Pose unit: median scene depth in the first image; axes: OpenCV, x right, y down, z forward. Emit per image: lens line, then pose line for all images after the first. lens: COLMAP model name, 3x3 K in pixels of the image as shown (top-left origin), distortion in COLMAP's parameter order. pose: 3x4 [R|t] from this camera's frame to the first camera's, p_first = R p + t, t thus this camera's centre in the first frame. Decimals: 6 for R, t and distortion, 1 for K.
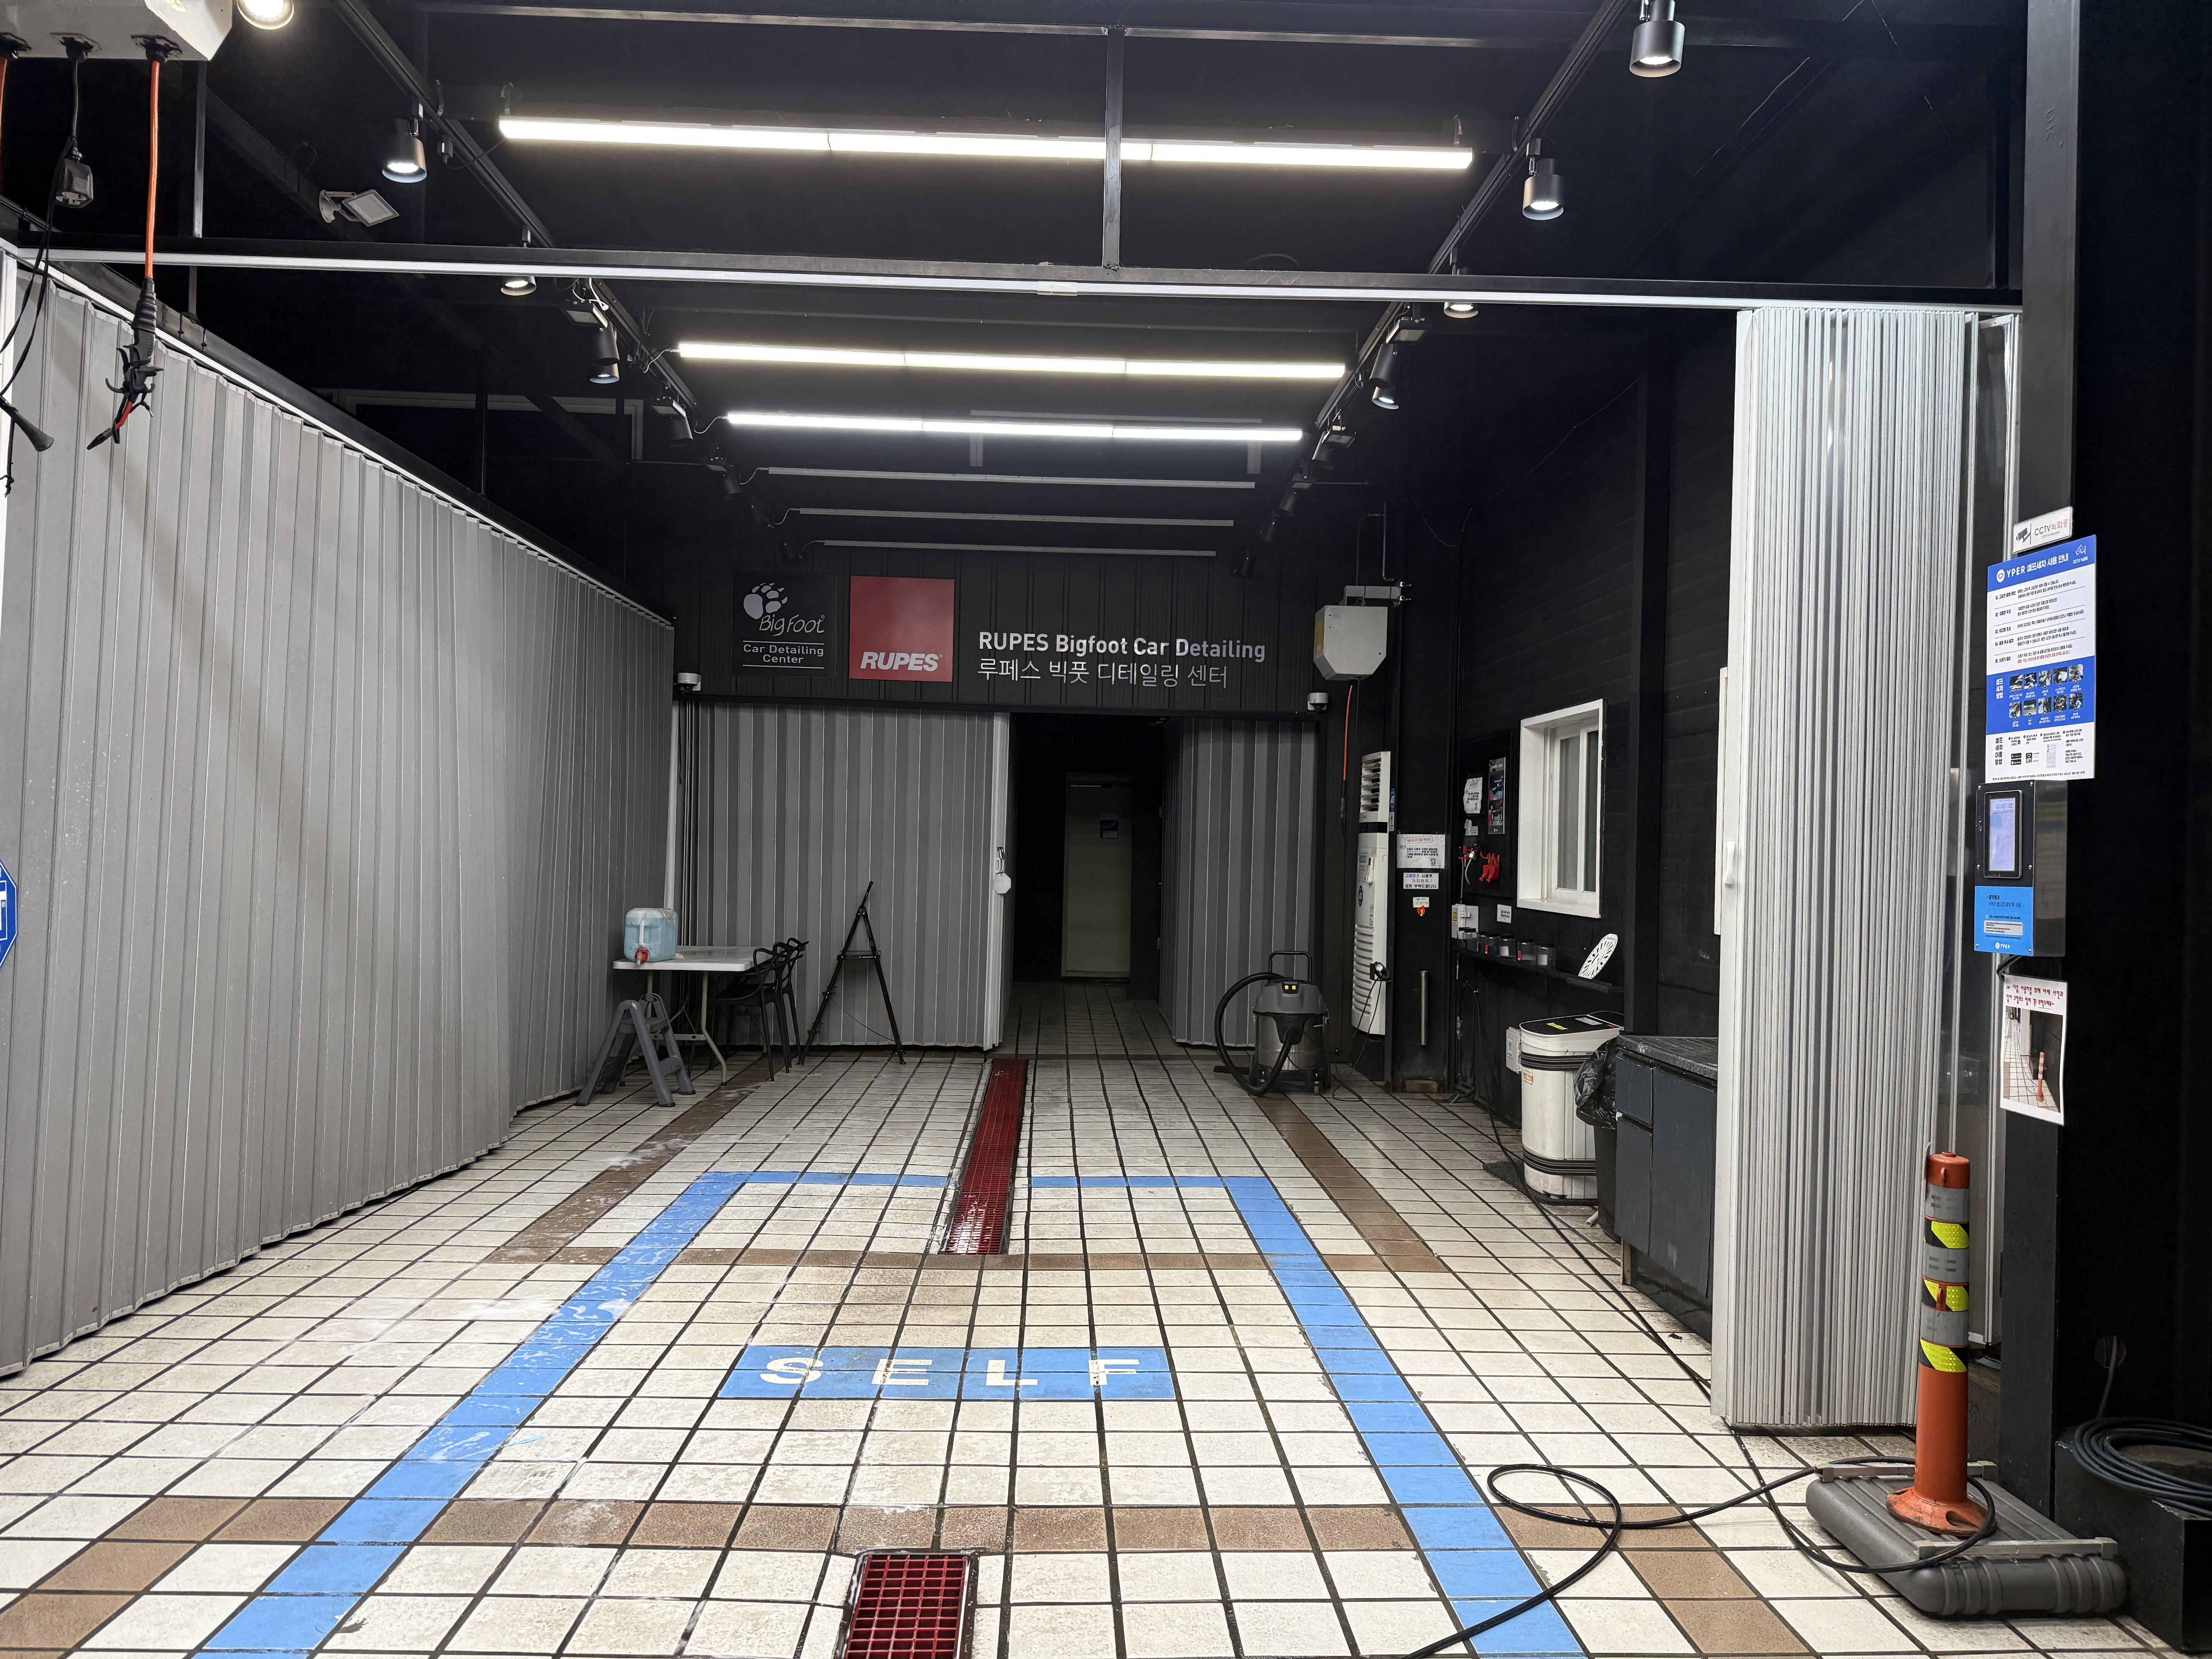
lens RADIAL K [[1561.0, 0, 1102.6], [0, 1561.0, 833.3], [0, 0, 1]] dist [0.065739, -0.008254]
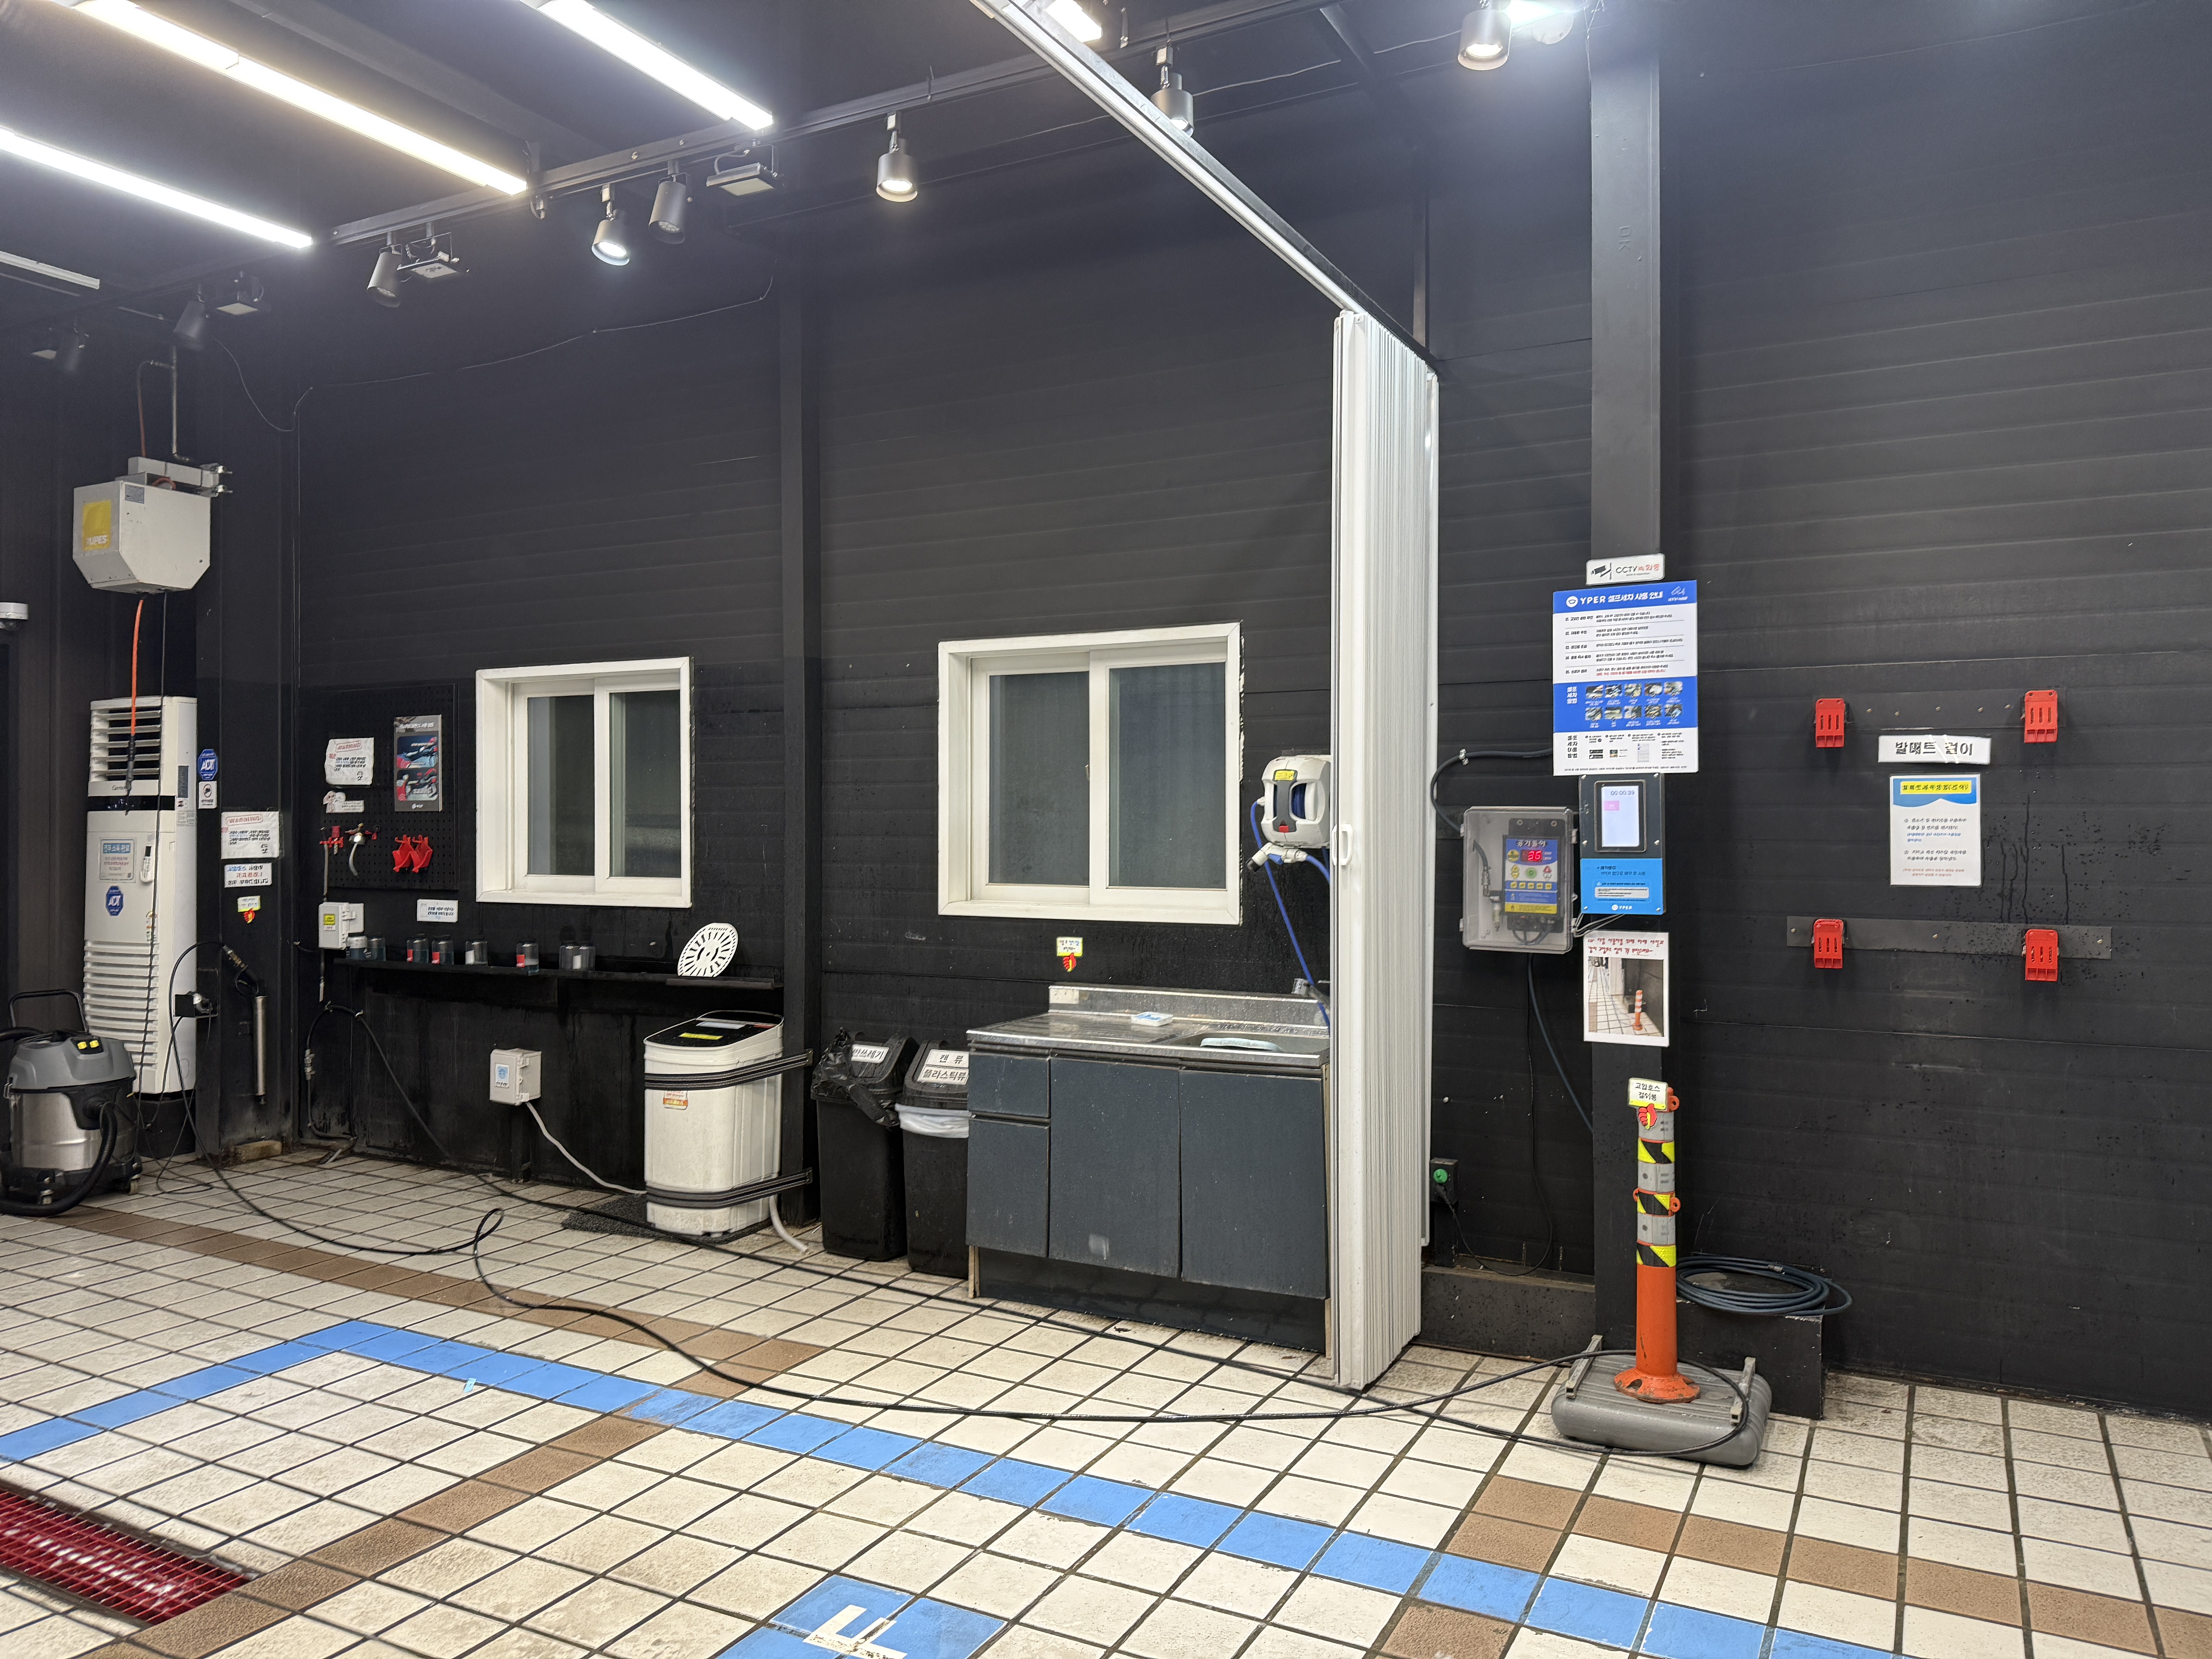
lens RADIAL K [[1561.0, 0, 1106.0], [0, 1561.0, 818.6], [0, 0, 1]] dist [0.065739, -0.008254]
pose [[0.498661, -0.021814, 0.866523, -0.658541], [0.007009, 0.999752, 0.021135, -0.025103], [-0.866769, -0.004466, 0.498690, 0.725070]]
